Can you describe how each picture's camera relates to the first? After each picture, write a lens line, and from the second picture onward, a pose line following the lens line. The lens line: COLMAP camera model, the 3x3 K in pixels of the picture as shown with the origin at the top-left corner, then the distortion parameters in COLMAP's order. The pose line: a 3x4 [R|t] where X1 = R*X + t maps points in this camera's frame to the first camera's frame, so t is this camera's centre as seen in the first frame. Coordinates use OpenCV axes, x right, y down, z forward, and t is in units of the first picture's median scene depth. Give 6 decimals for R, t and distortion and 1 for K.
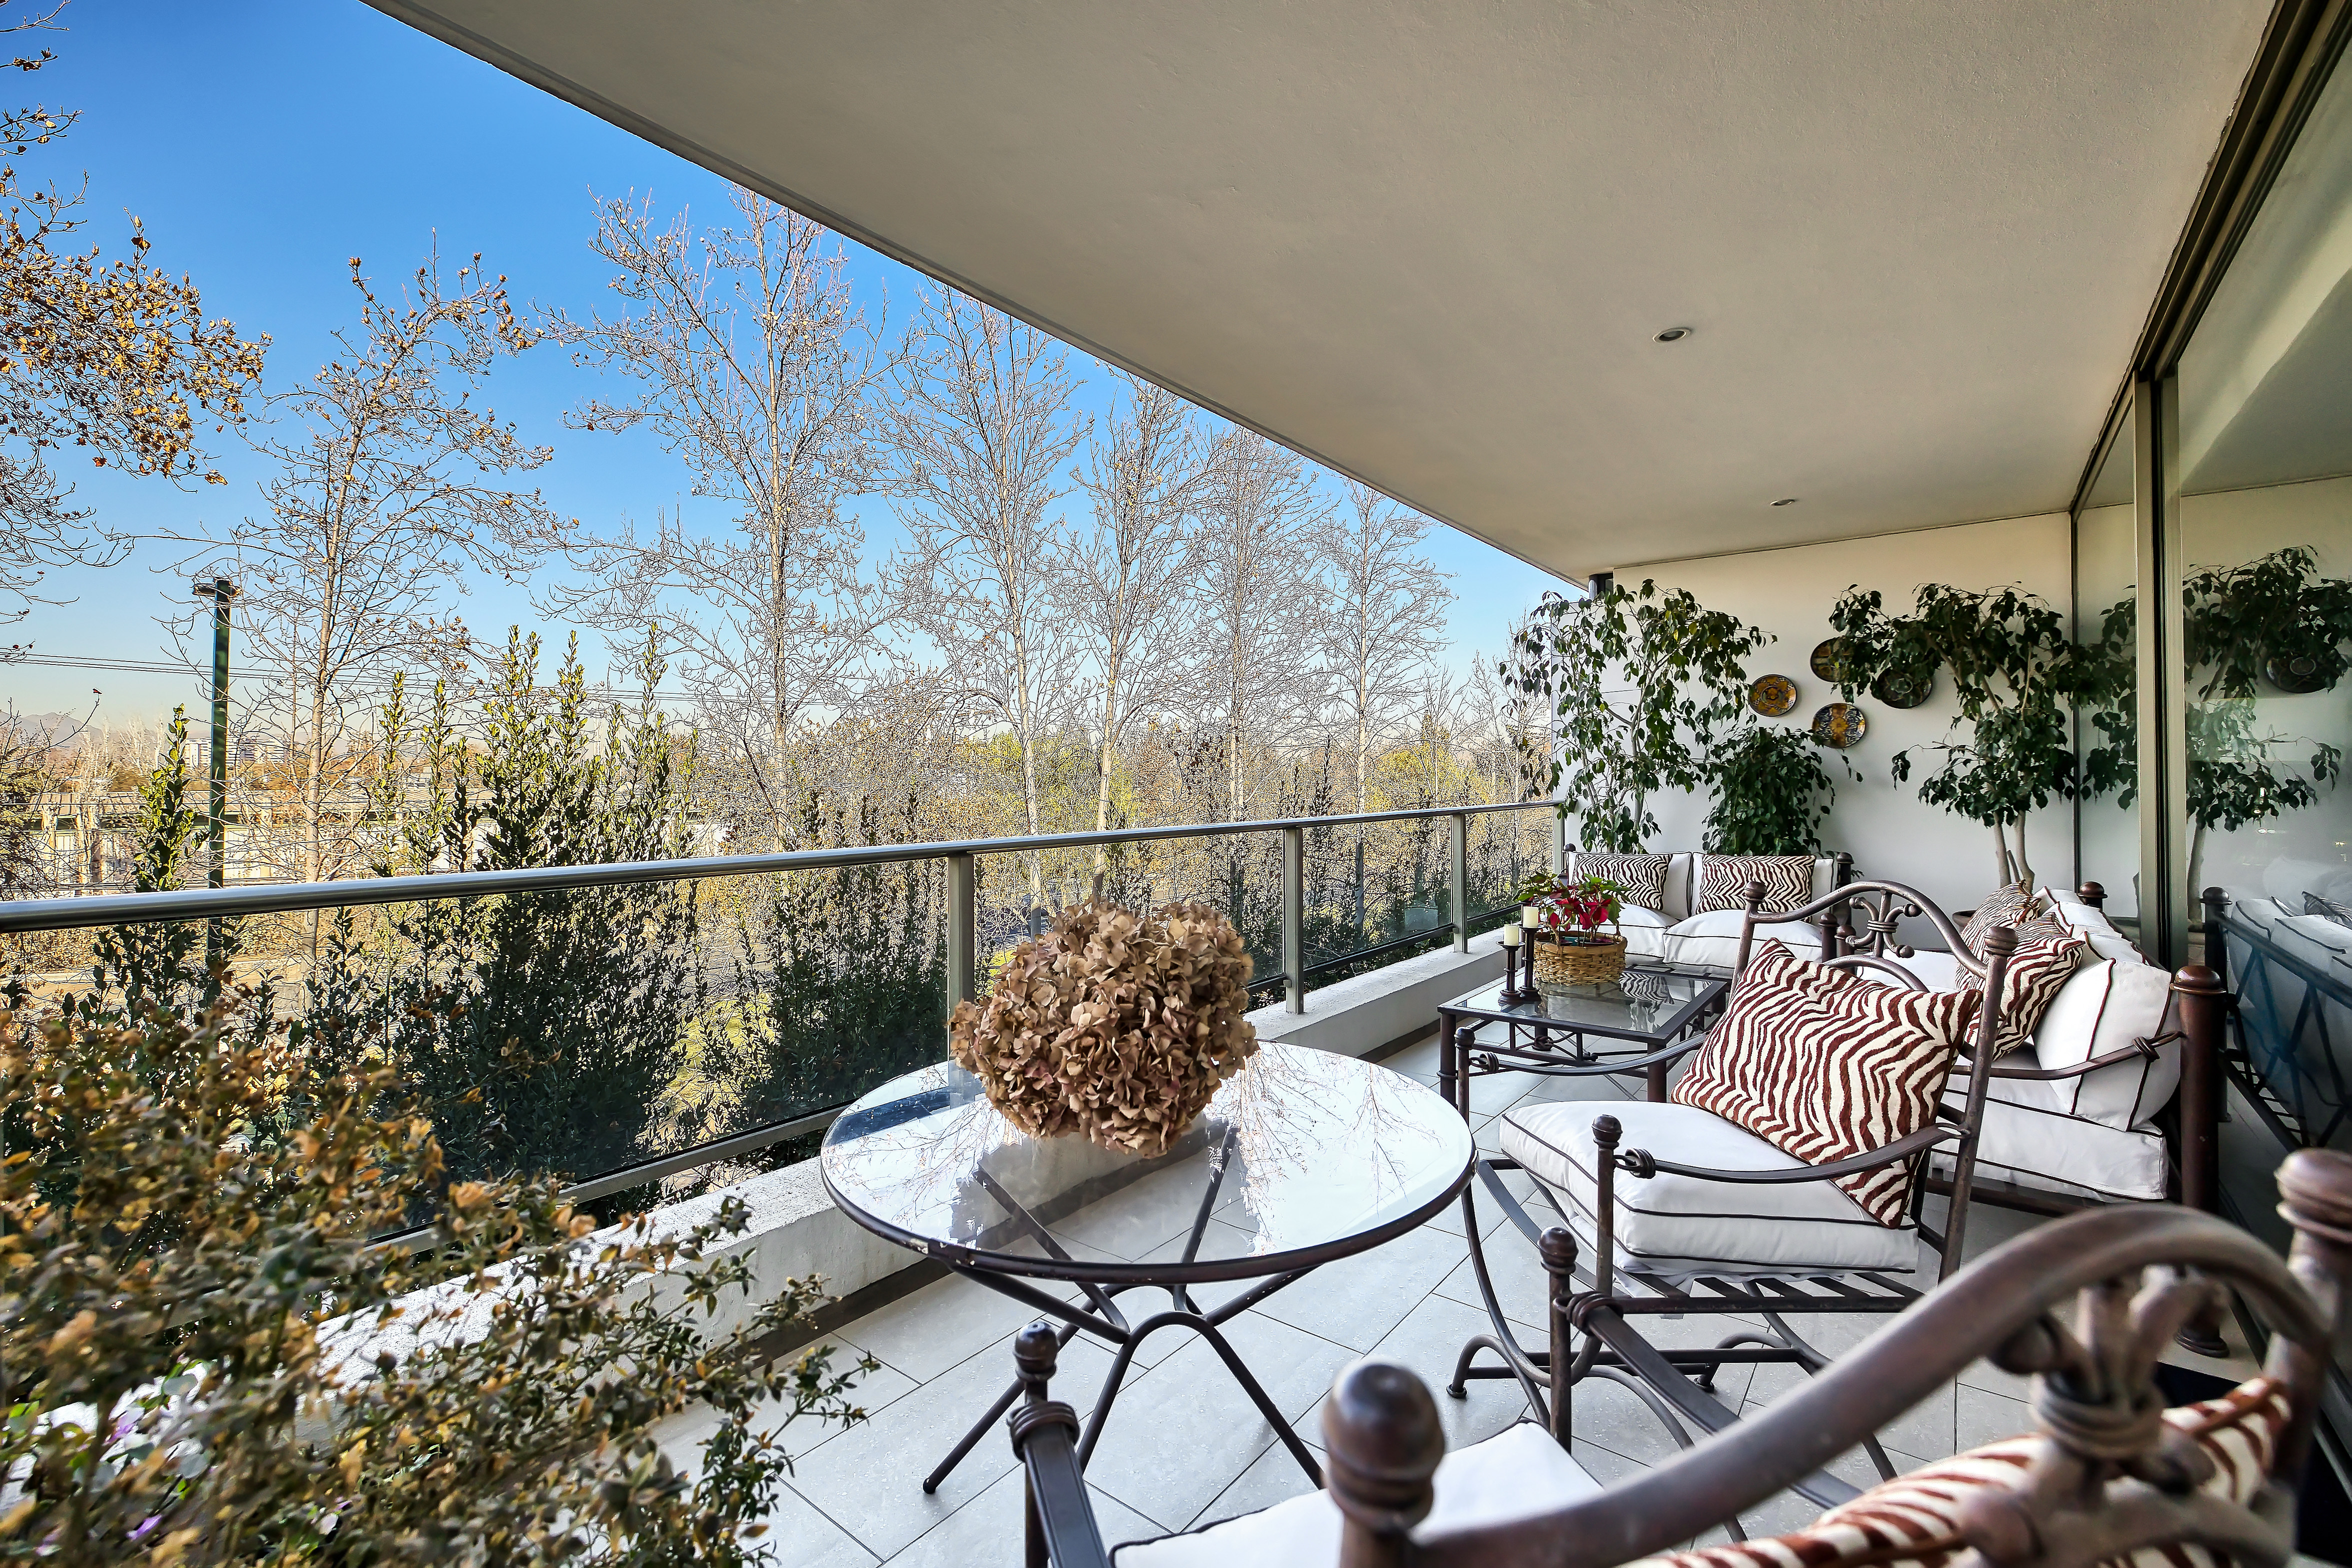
lens RADIAL K [[1001.4, 0, 1163.1], [0, 1001.4, 773.5], [0, 0, 1]] dist [-0.001446, -0.000008]
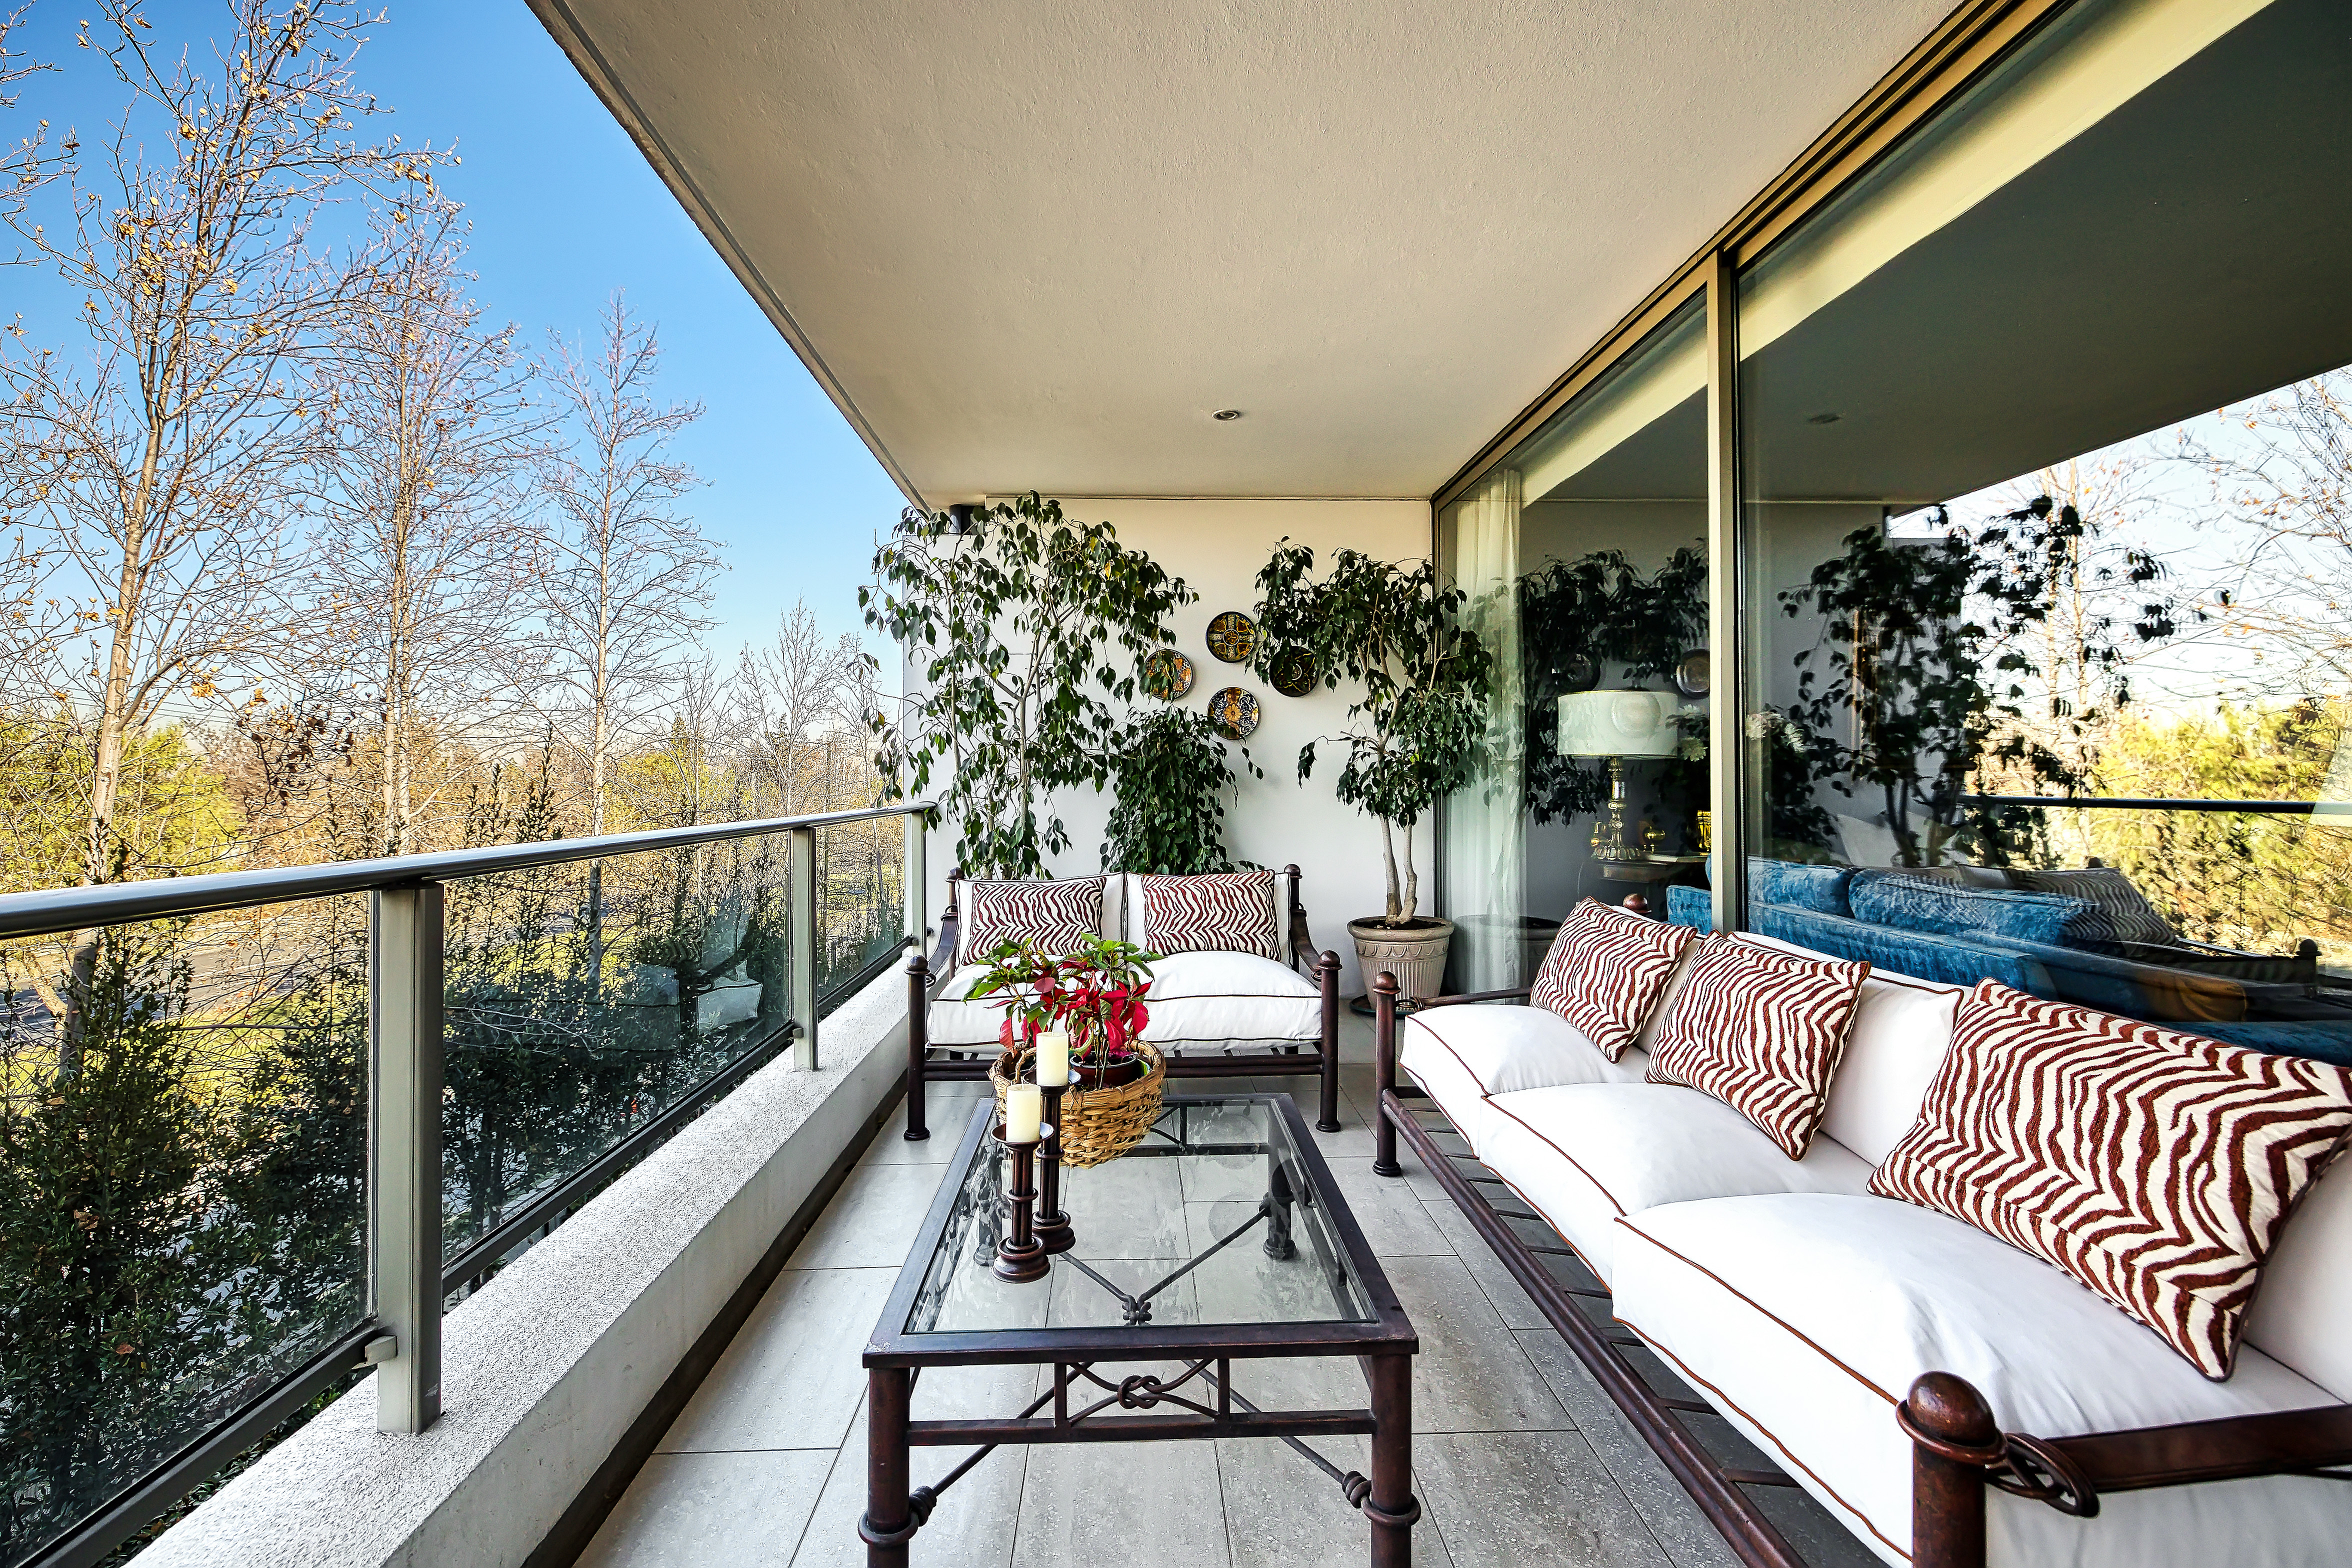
lens RADIAL K [[1001.4, 0, 1163.1], [0, 1001.4, 773.5], [0, 0, 1]] dist [-0.001446, -0.000008]
pose [[0.757559, 0.008933, 0.652705, 0.062185], [-0.003261, 0.999946, -0.009901, 0.011090], [-0.652758, 0.005372, 0.757547, 0.348605]]
